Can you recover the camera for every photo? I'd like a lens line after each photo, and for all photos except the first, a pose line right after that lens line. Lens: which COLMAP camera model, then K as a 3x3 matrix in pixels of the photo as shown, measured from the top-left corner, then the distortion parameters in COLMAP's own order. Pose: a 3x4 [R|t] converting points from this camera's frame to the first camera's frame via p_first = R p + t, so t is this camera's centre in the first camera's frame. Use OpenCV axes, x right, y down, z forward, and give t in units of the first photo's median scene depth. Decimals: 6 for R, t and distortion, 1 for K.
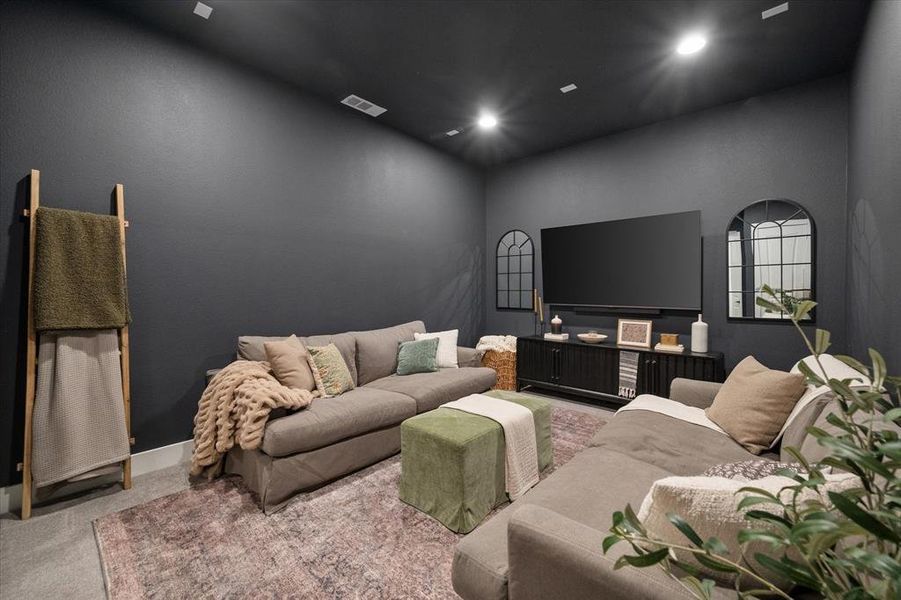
lens RADIAL K [[360.1, 0, 450.2], [0, 360.1, 298.4], [0, 0, 1]] dist [-0.002541, 0.000104]
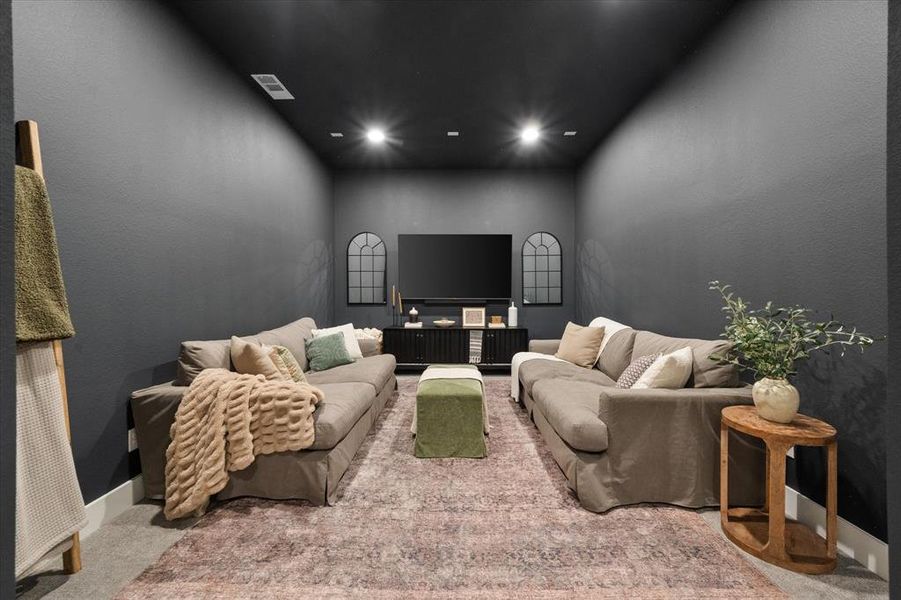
lens RADIAL K [[360.1, 0, 447.9], [0, 360.1, 294.7], [0, 0, 1]] dist [-0.002541, 0.000104]
pose [[0.761909, -0.012505, 0.647563, -0.482823], [0.016500, 0.999864, -0.000106, 0.007861], [-0.647473, 0.010765, 0.762012, 0.006241]]
